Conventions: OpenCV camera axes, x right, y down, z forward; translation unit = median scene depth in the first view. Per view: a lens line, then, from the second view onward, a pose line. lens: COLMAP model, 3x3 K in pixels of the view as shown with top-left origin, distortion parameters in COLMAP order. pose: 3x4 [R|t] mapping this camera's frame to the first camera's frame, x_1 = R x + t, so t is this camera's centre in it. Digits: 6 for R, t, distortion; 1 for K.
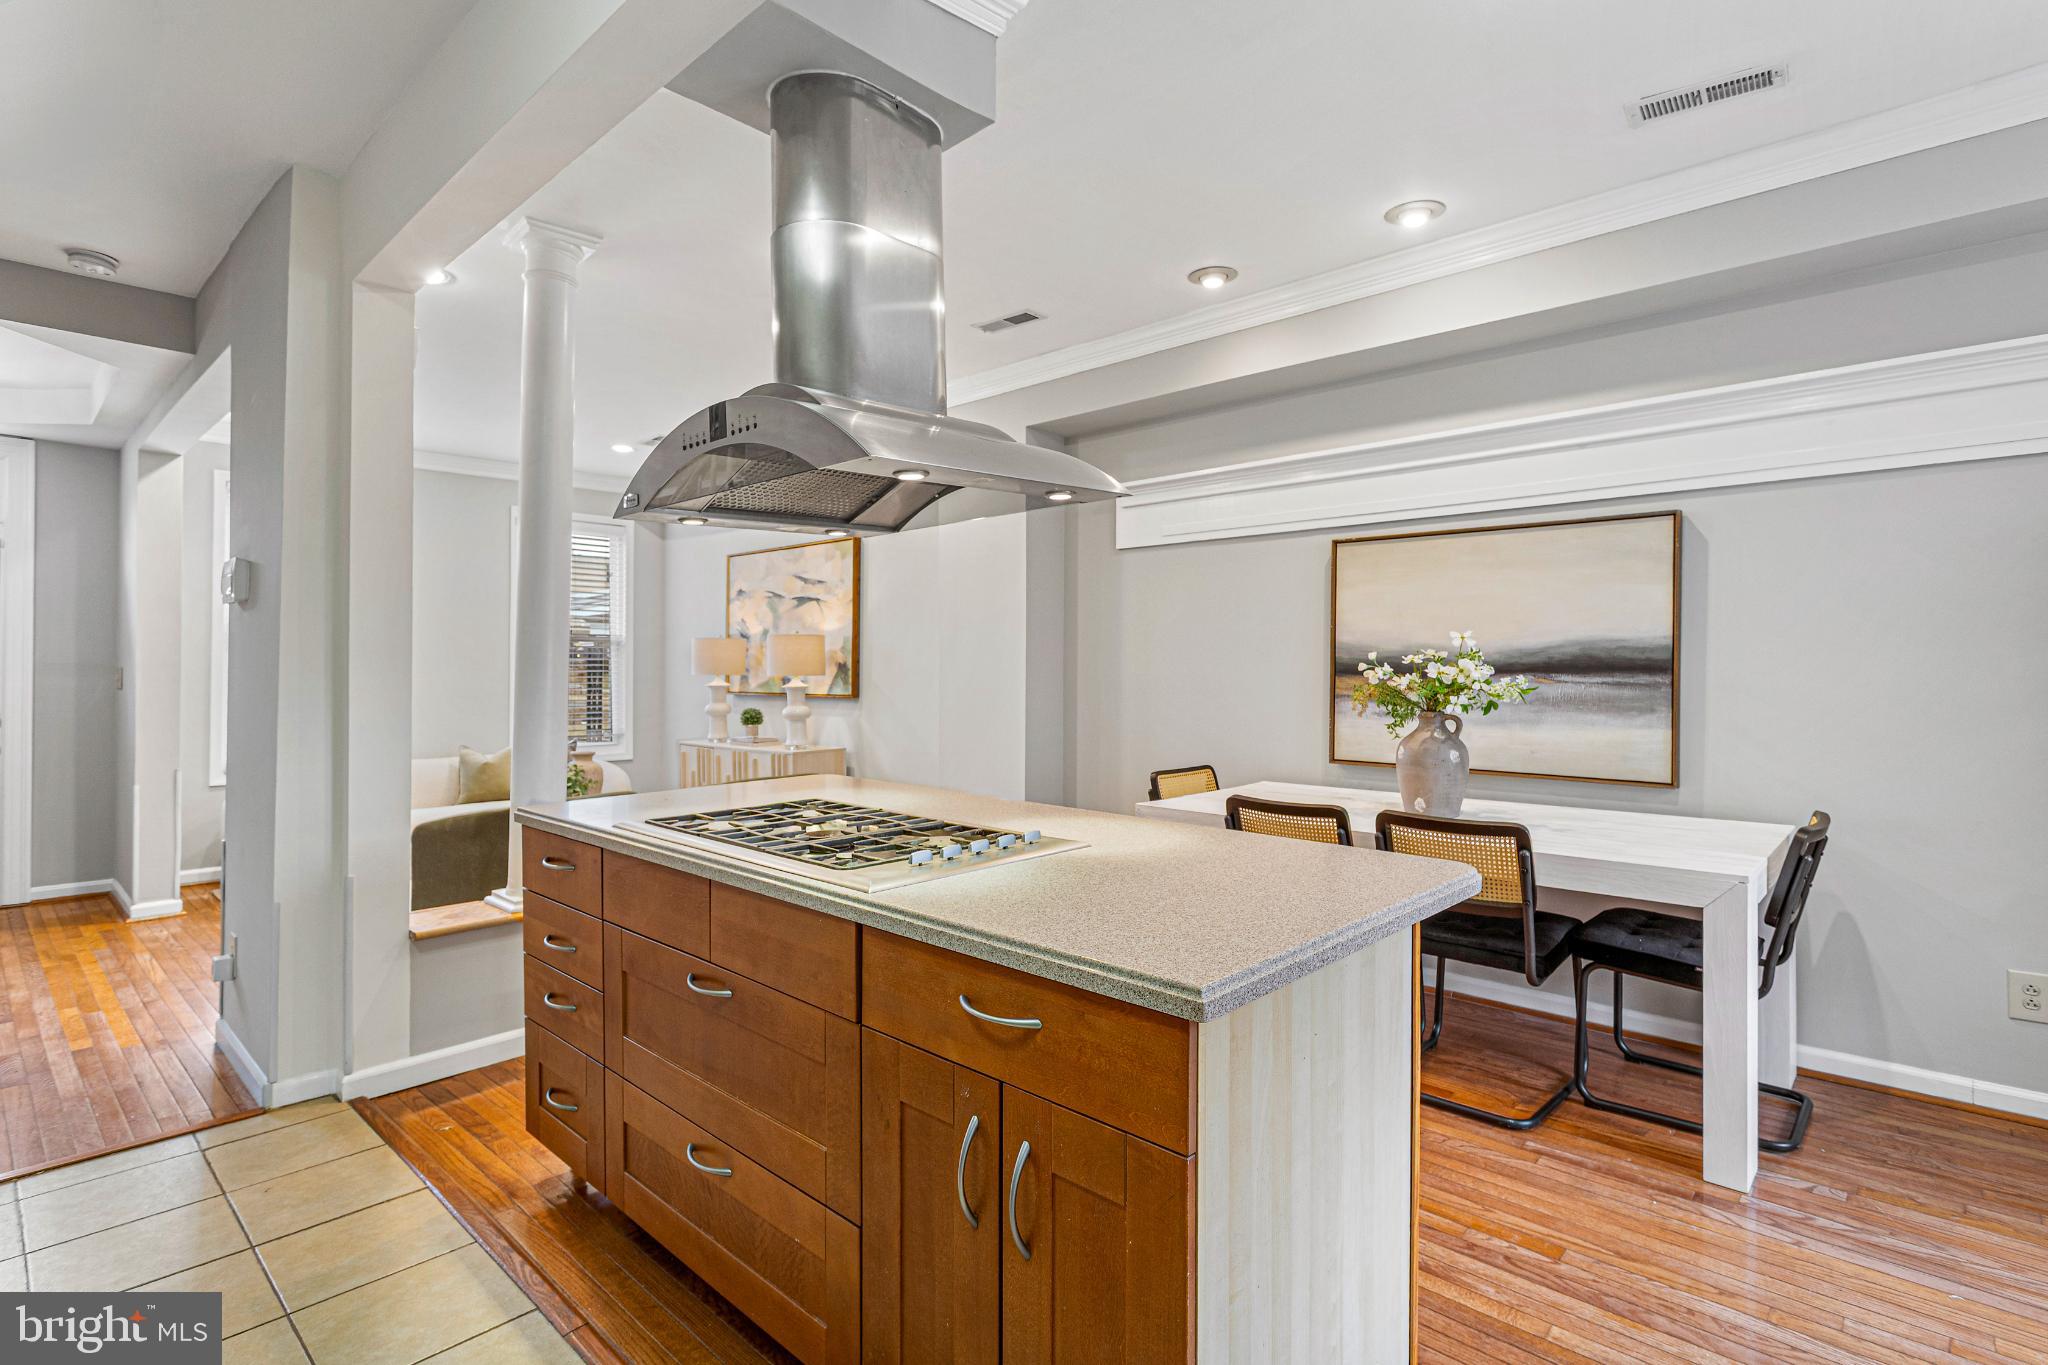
lens RADIAL K [[1001.3, 0, 1028.0], [0, 1001.3, 665.5], [0, 0, 1]] dist [-0.000247, 0.000165]
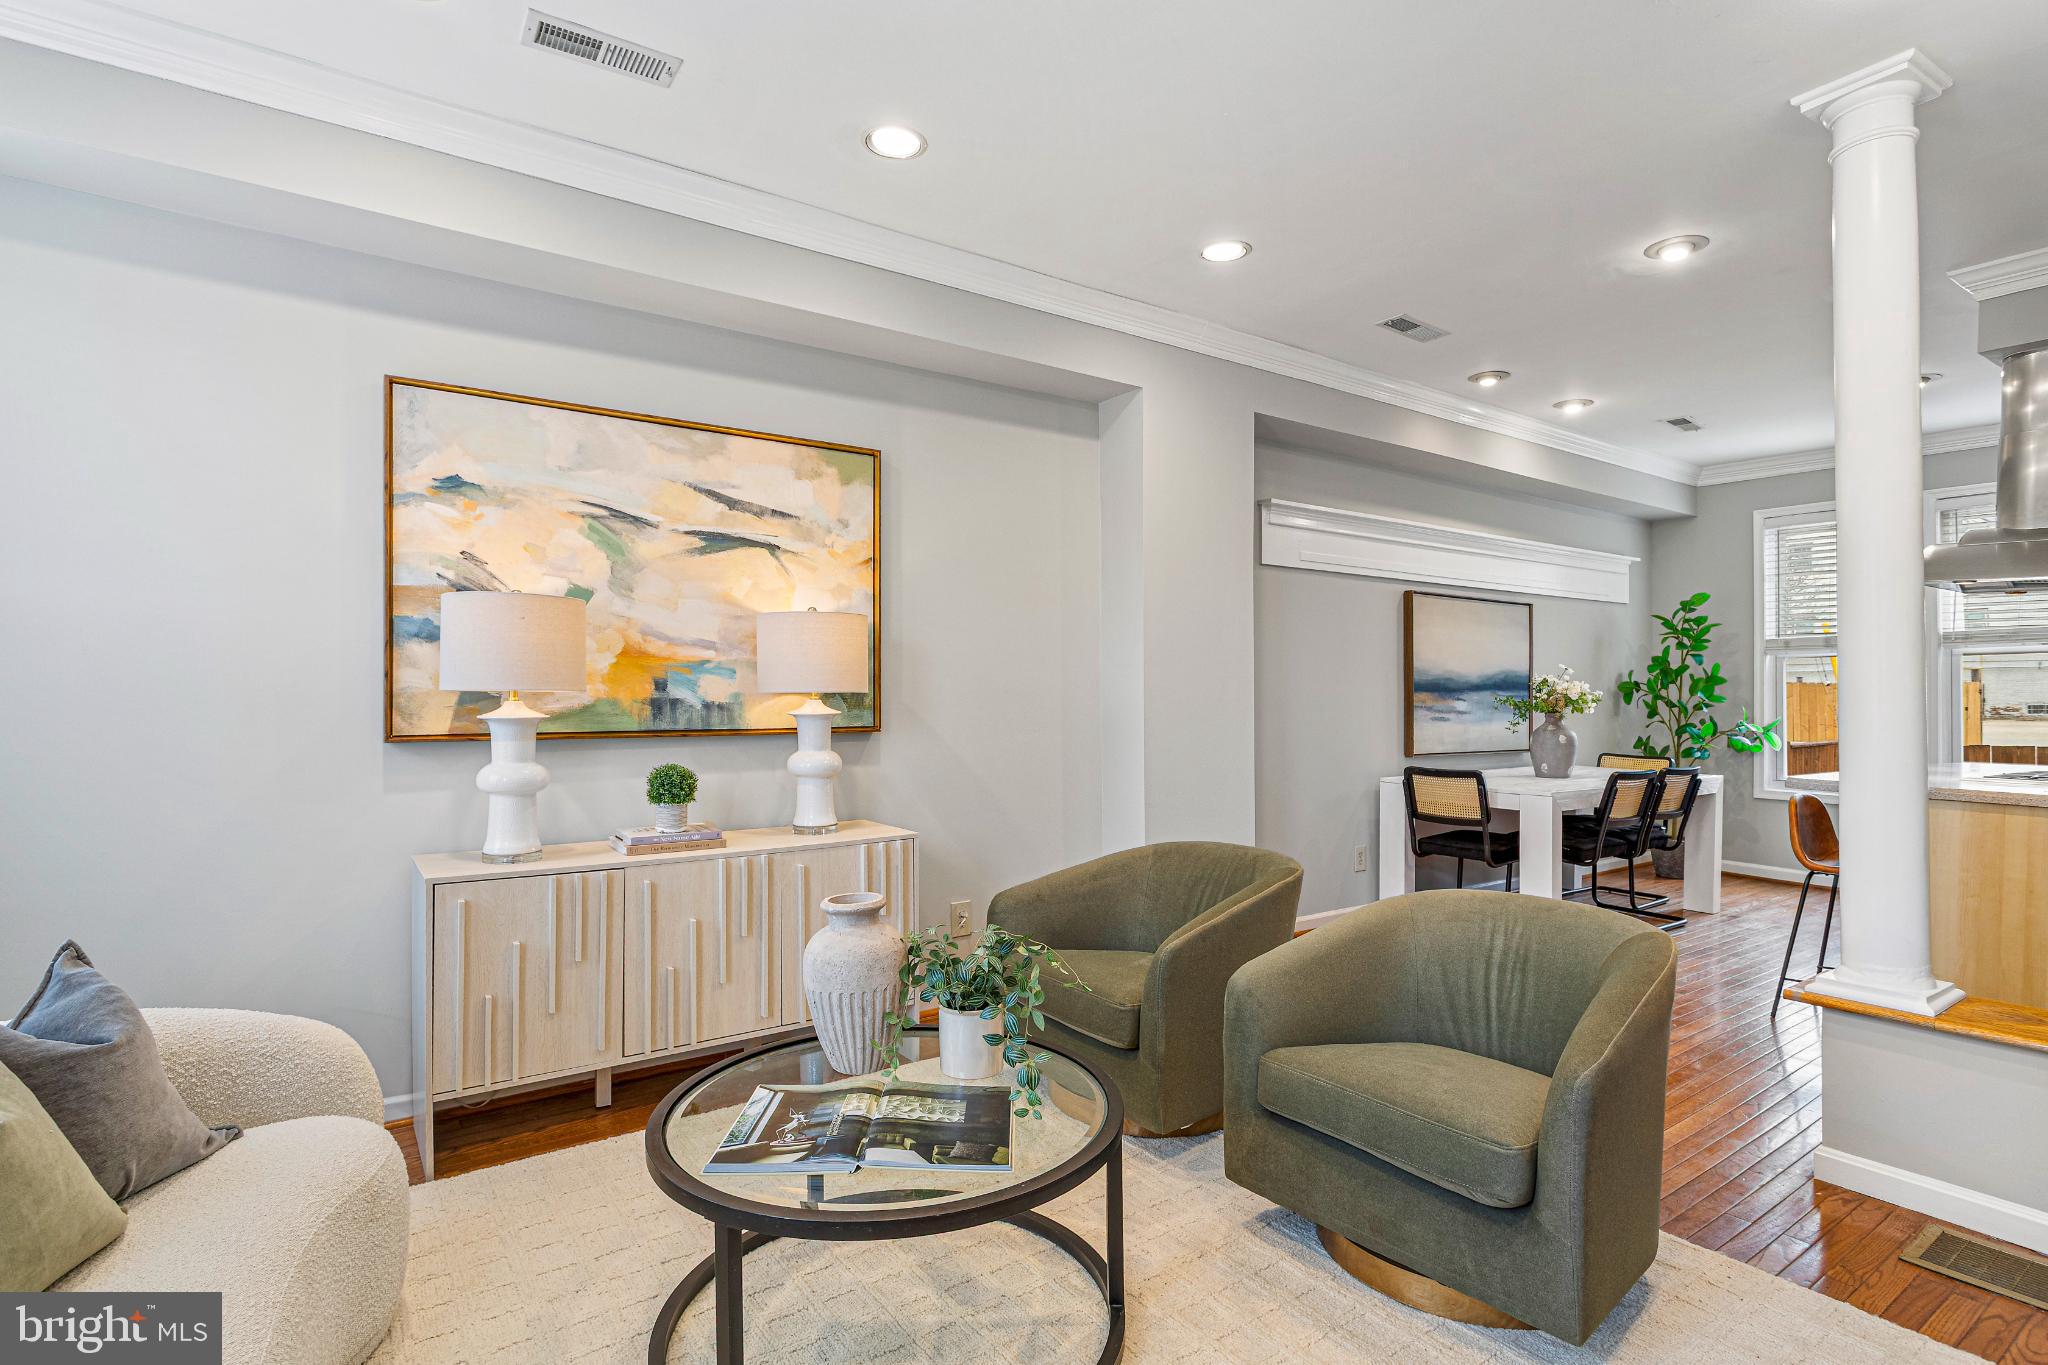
lens RADIAL K [[1100.2, 0, 1024.0], [0, 1100.2, 682.5], [0, 0, 1]] dist [0.017466, -0.000091]
pose [[0.172315, 0.003364, 0.985036, -1.412044], [-0.012680, 0.999919, -0.001197, 0.006965], [-0.984960, -0.012284, 0.172344, 1.452655]]
